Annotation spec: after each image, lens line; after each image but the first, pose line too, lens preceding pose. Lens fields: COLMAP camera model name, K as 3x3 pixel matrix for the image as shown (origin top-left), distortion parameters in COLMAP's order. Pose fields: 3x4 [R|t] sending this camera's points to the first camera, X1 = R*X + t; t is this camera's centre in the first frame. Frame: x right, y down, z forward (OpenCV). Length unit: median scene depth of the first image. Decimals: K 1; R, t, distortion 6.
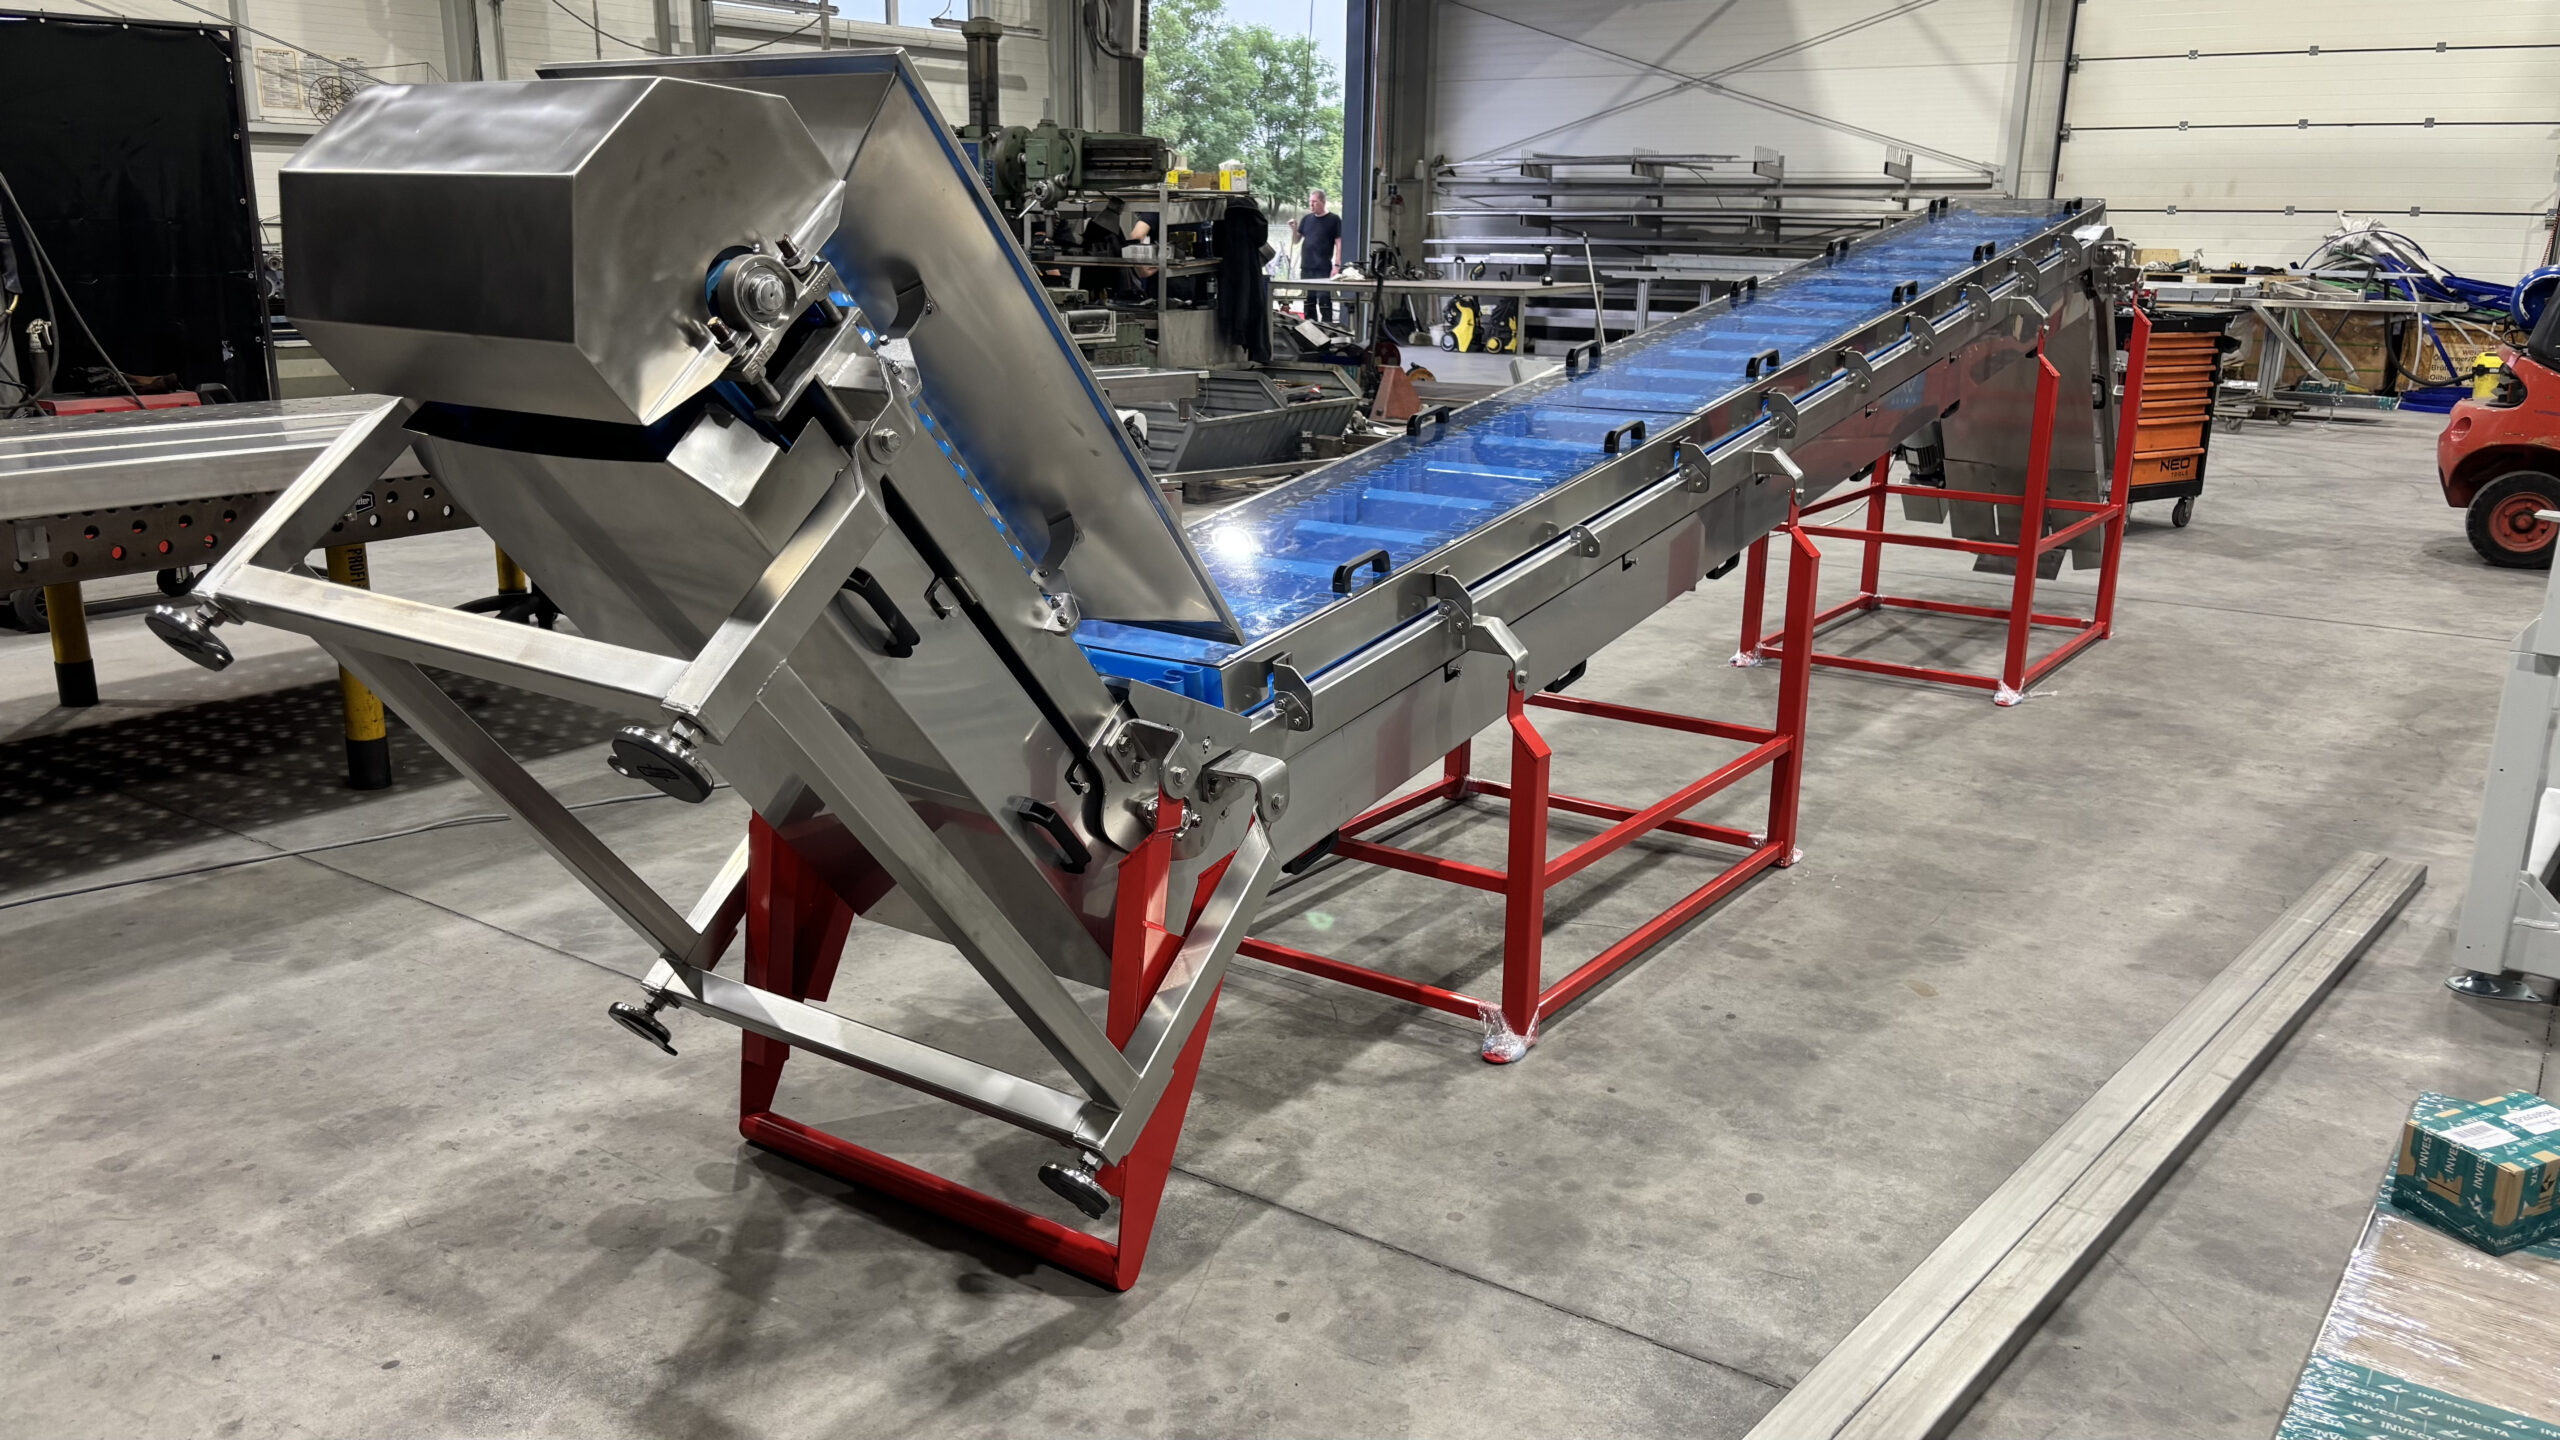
lens RADIAL K [[1958.8, 0, 1269.8], [0, 1958.8, 706.0], [0, 0, 1]] dist [0.004539, 0.032684]
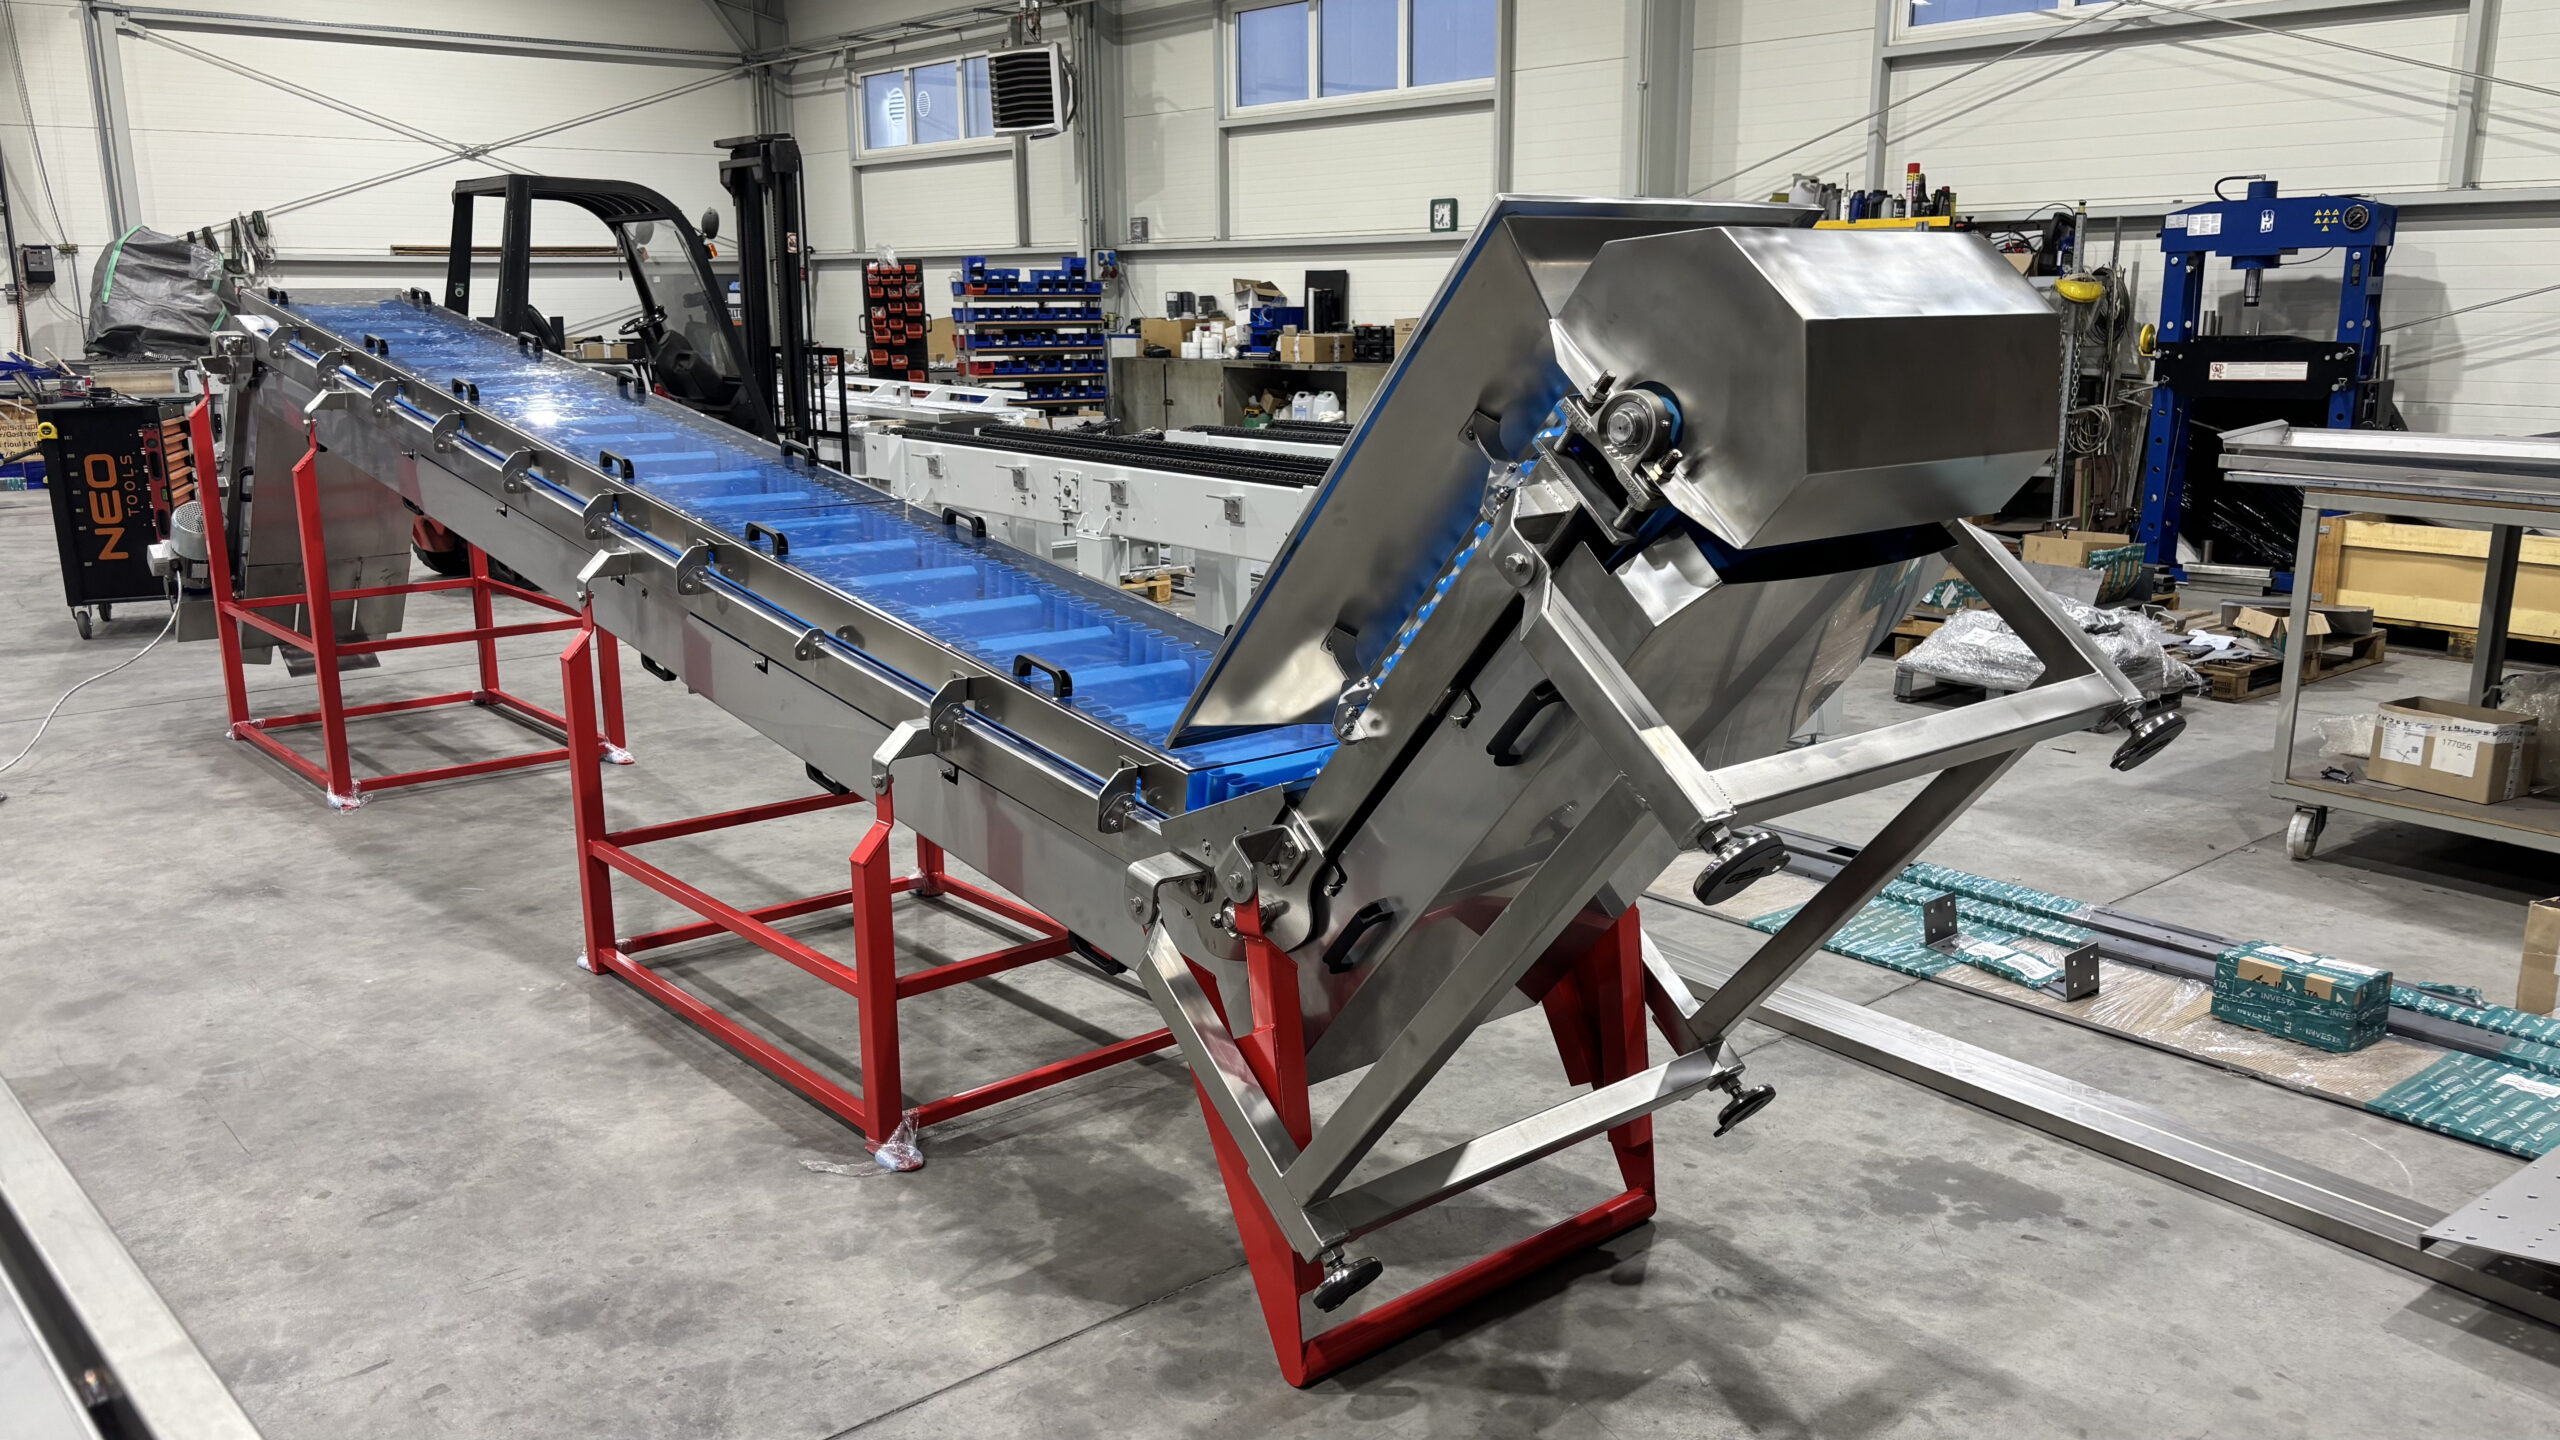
lens RADIAL K [[1971.5, 0, 1280.0], [0, 1971.5, 720.0], [0, 0, 1]] dist [0.003363, 0.002124]
pose [[0.250914, -0.225907, 0.941280, -0.757765], [0.247418, 0.955055, 0.163259, -0.155486], [-0.935856, 0.191926, 0.295530, 0.501711]]
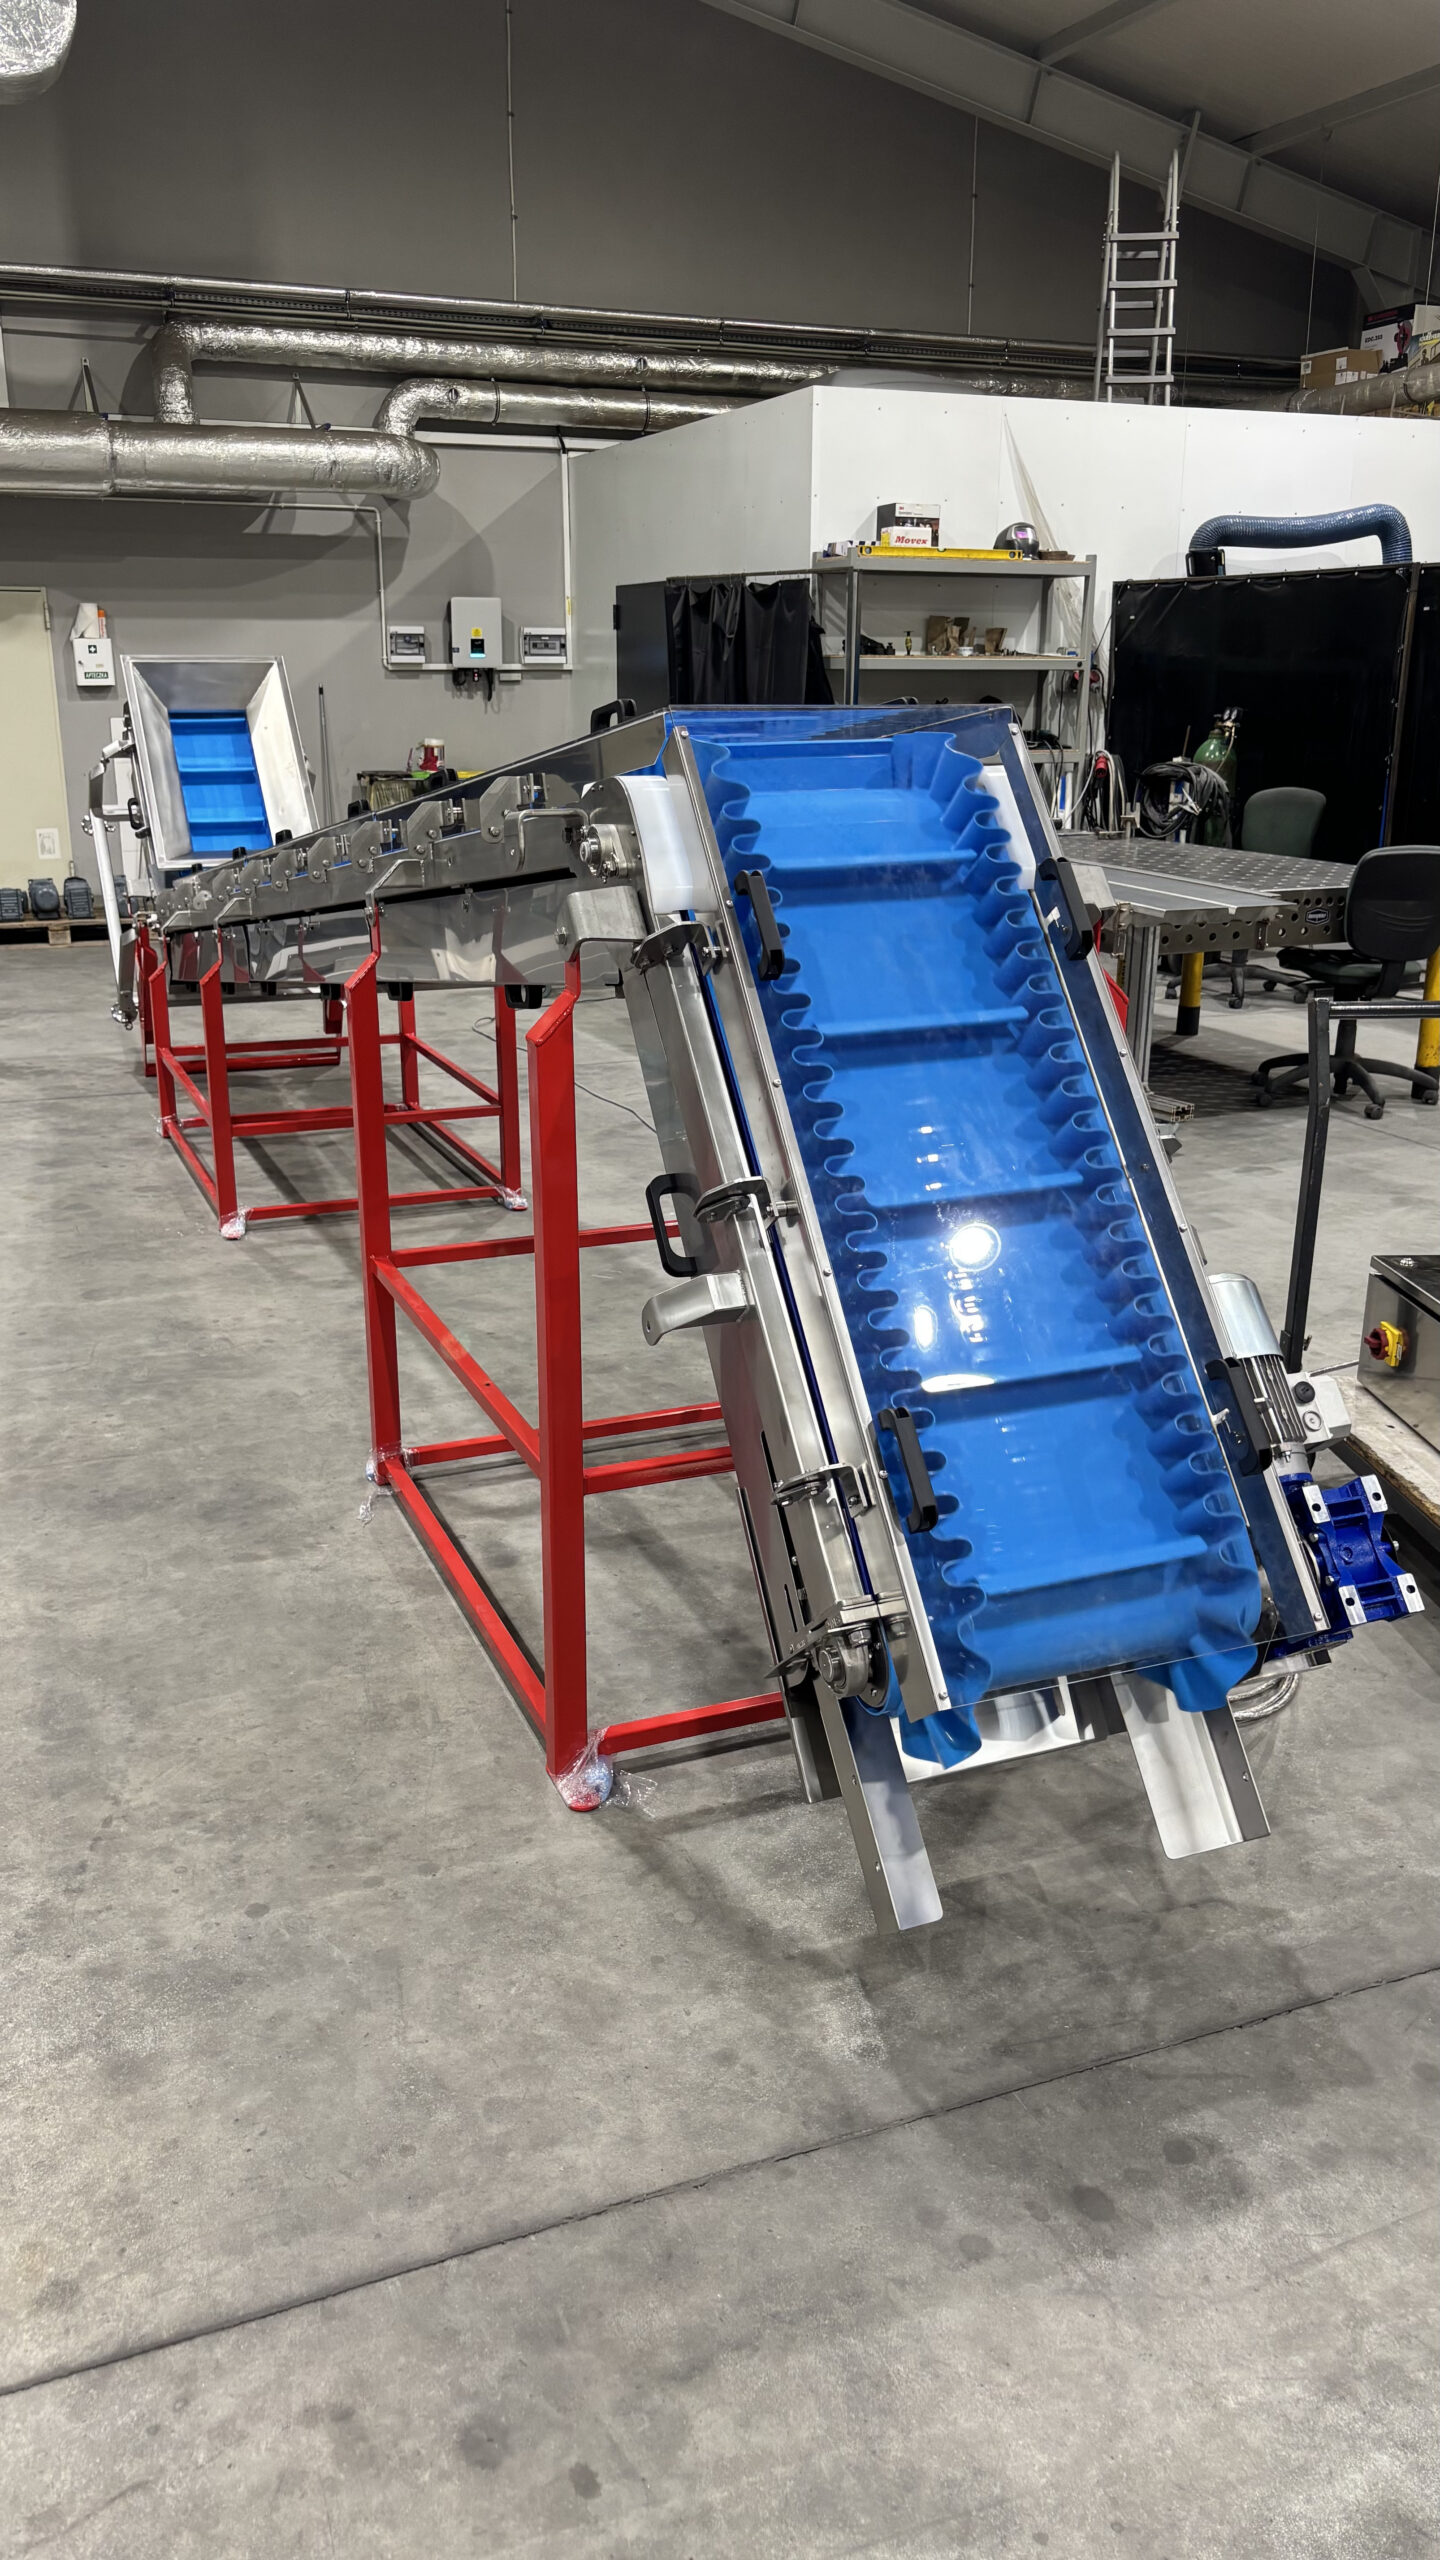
lens RADIAL K [[1971.5, 0, 709.0], [0, 1971.5, 1242.7], [0, 0, 1]] dist [0.003363, 0.002124]
pose [[-0.544385, 0.221146, -0.809160, 1.186019], [-0.214860, 0.895681, 0.389347, -0.498192], [0.810851, 0.385811, -0.440080, 1.924670]]
